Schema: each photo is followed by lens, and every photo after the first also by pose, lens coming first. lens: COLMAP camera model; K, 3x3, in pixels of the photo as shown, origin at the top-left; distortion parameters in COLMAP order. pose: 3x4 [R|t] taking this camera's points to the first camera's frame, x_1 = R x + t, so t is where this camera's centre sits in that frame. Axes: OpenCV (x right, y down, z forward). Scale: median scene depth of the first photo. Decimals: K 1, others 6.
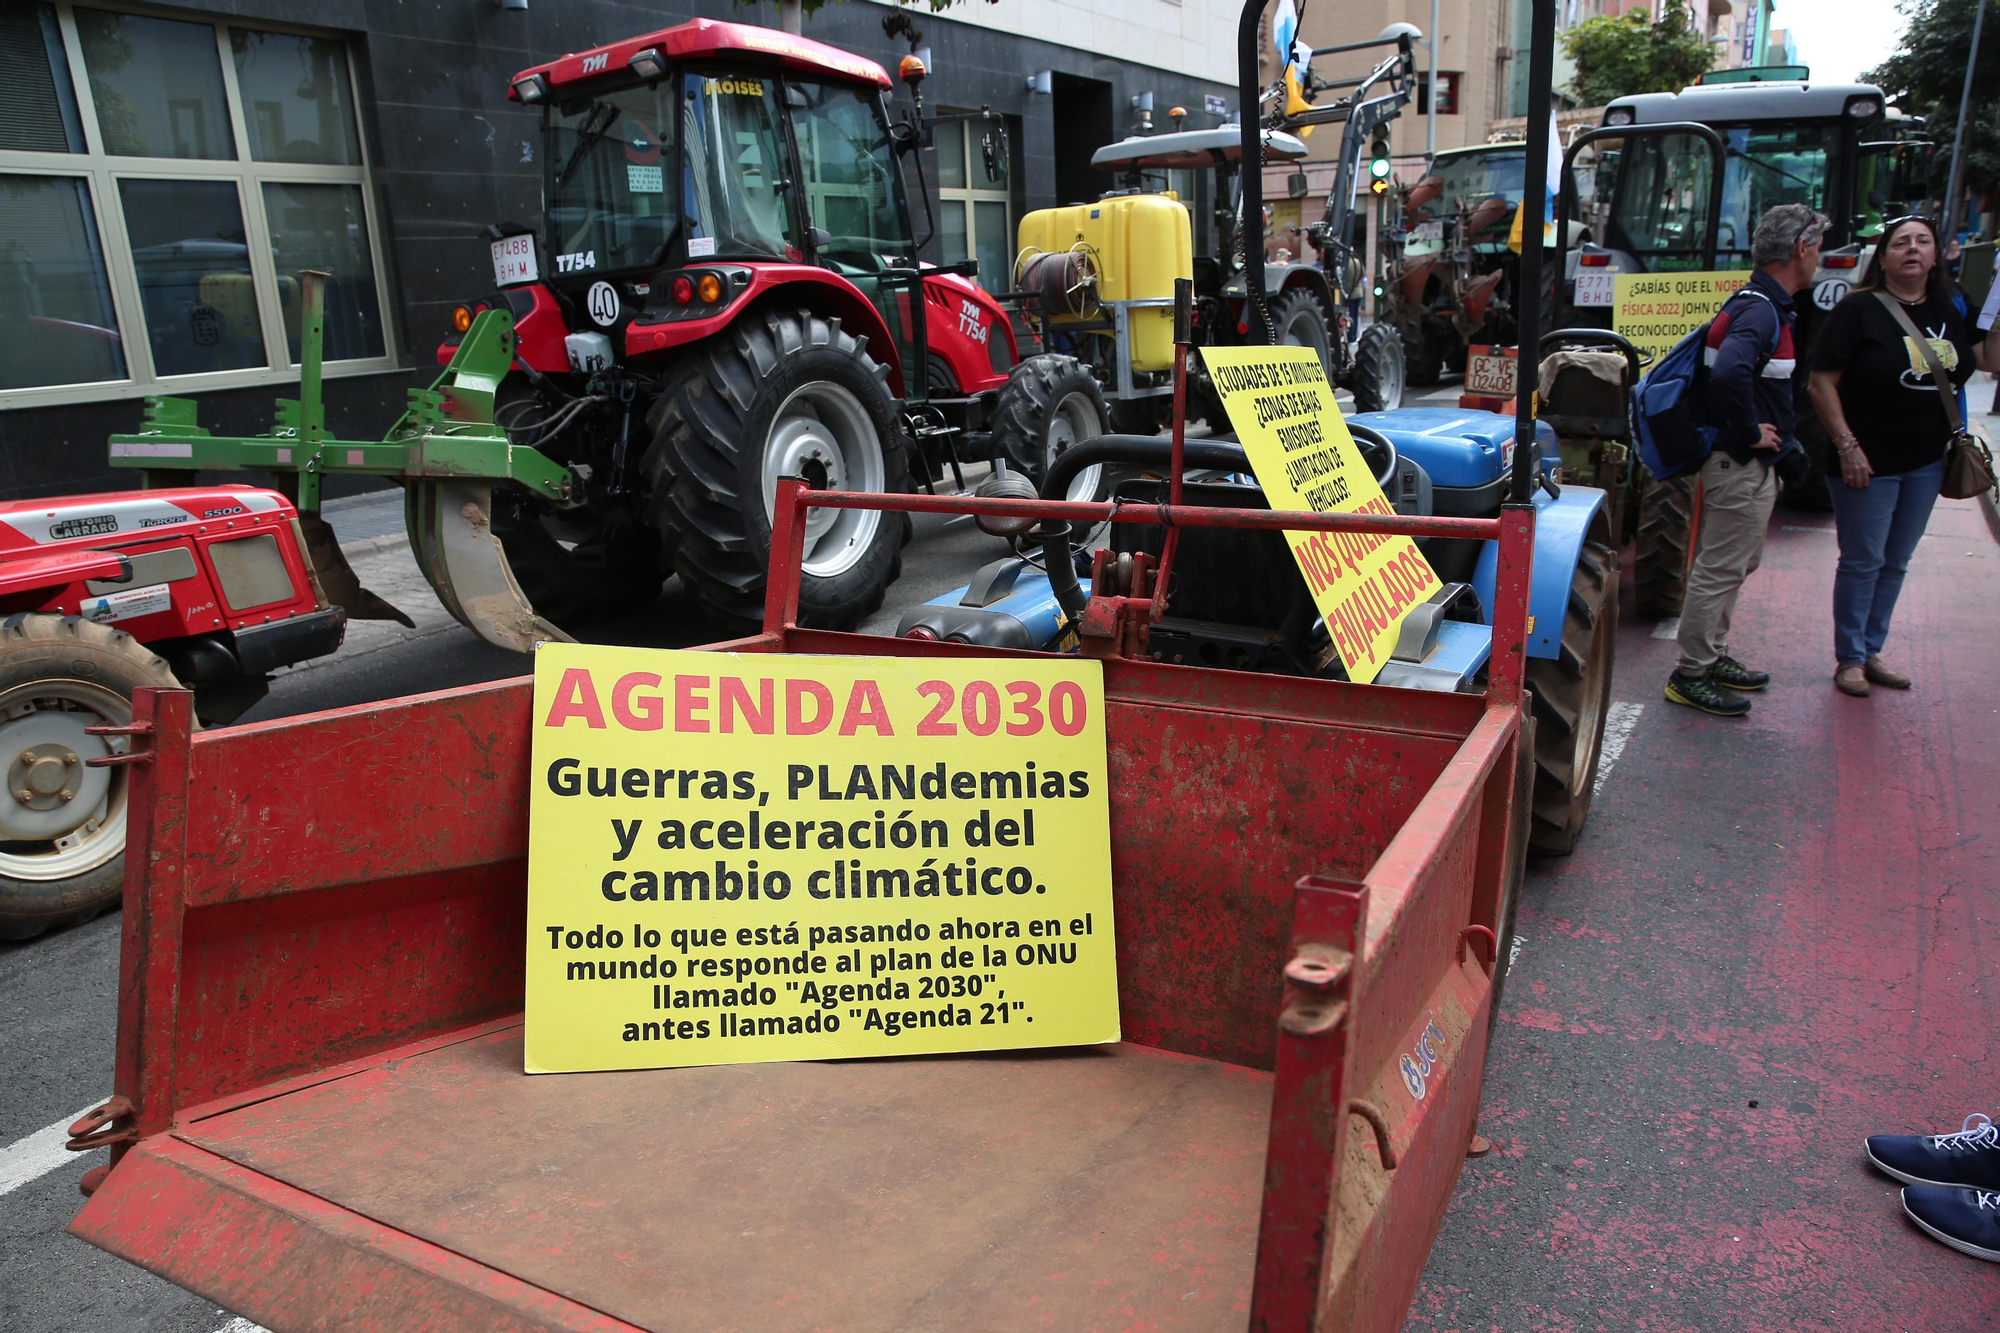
lens RADIAL K [[1396.0, 0, 1007.0], [0, 1396.0, 680.4], [0, 0, 1]] dist [-0.090651, 0.054462]
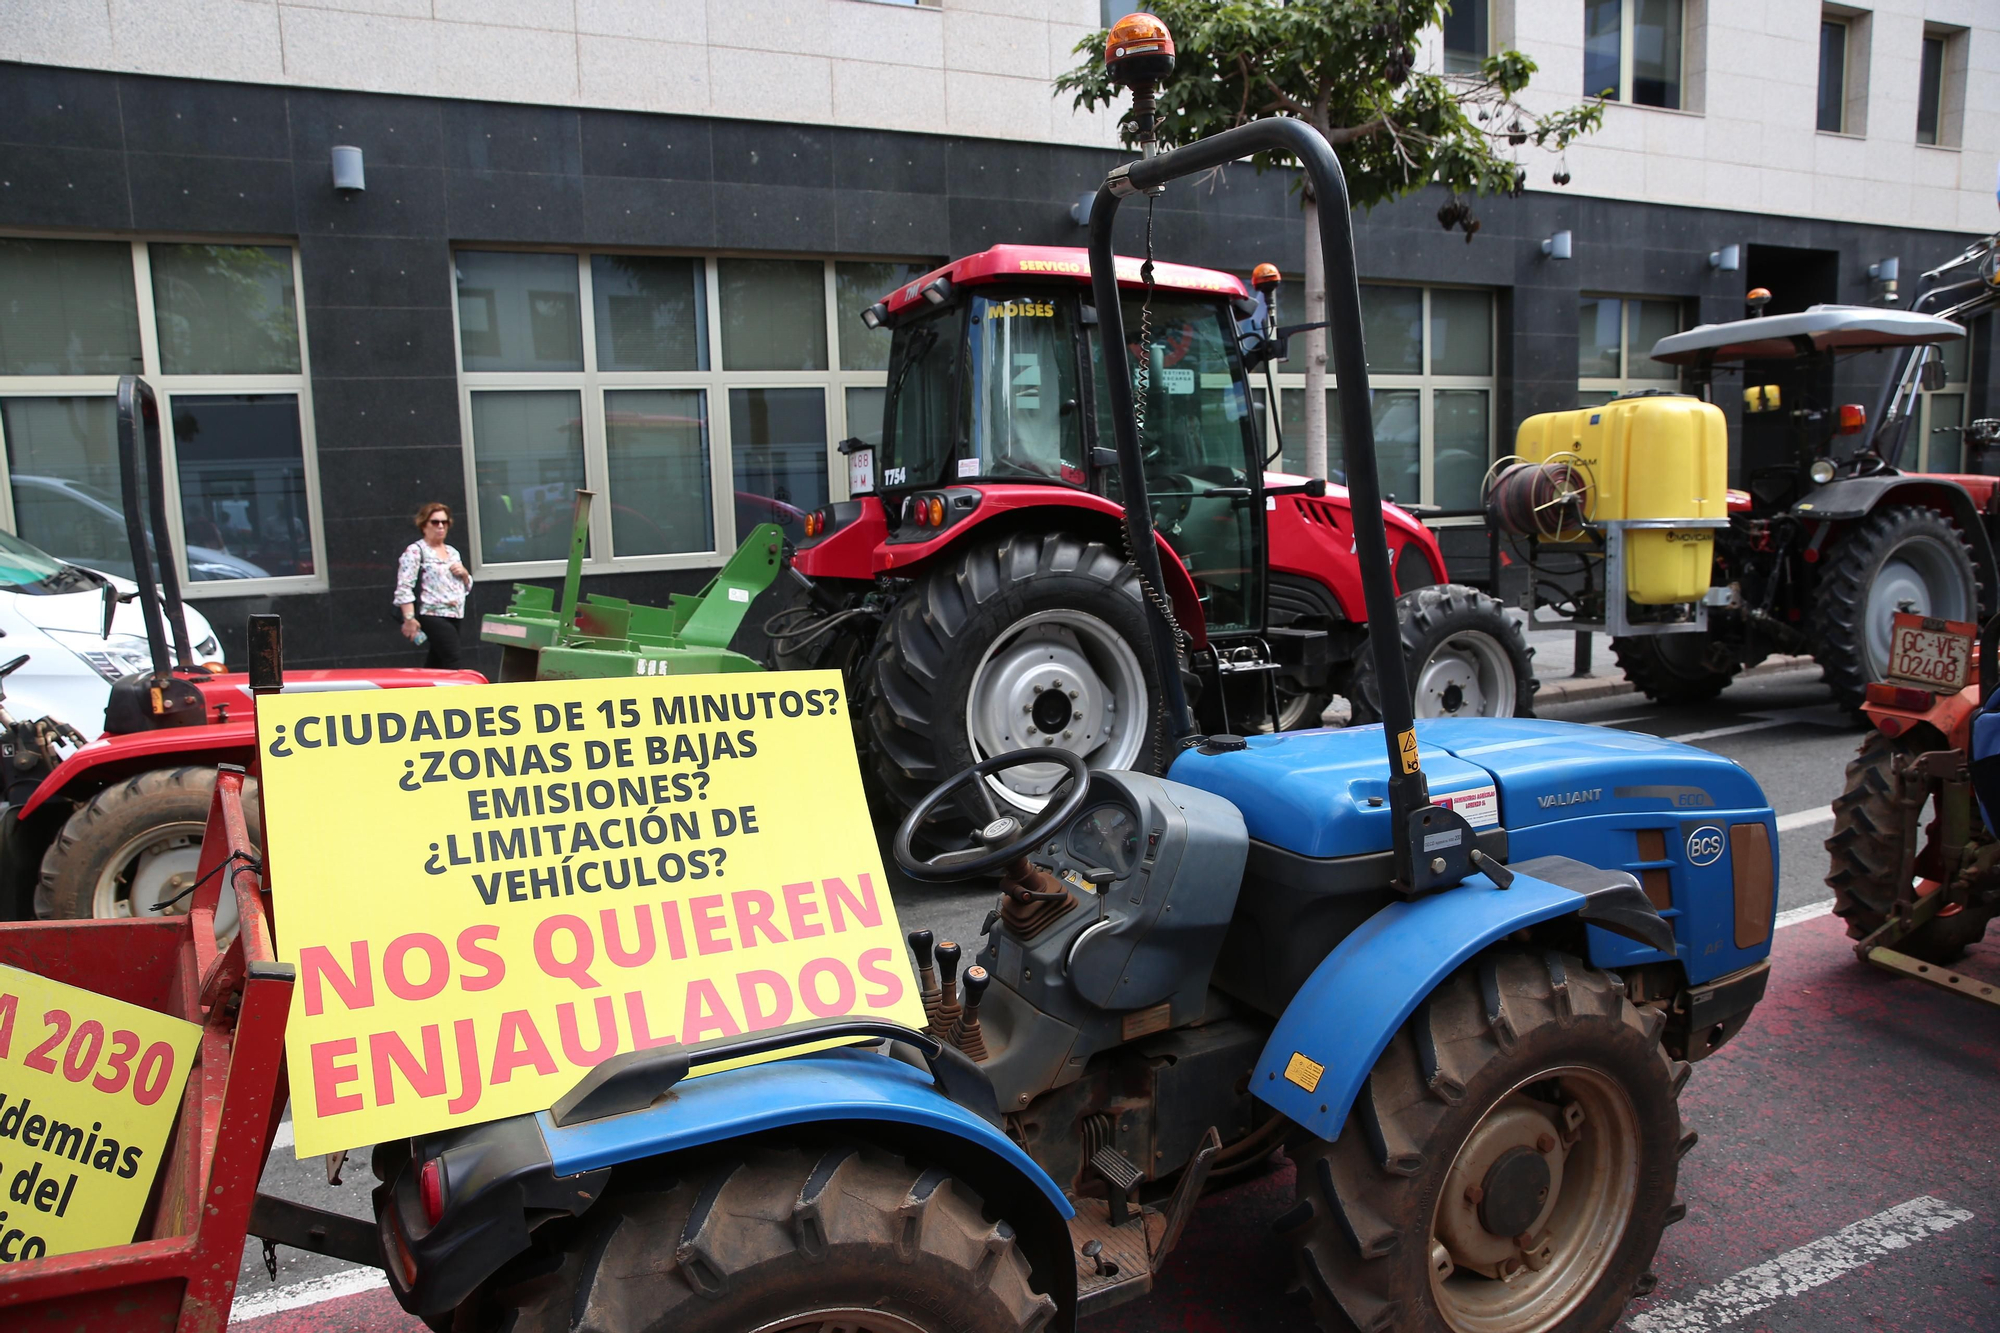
lens RADIAL K [[1396.0, 0, 998.4], [0, 1396.0, 657.6], [0, 0, 1]] dist [-0.090651, 0.054462]
pose [[0.835791, 0.083027, -0.542733, 0.342570], [-0.155772, 0.983740, -0.089390, -0.090356], [0.526487, 0.159254, 0.835135, 0.187048]]
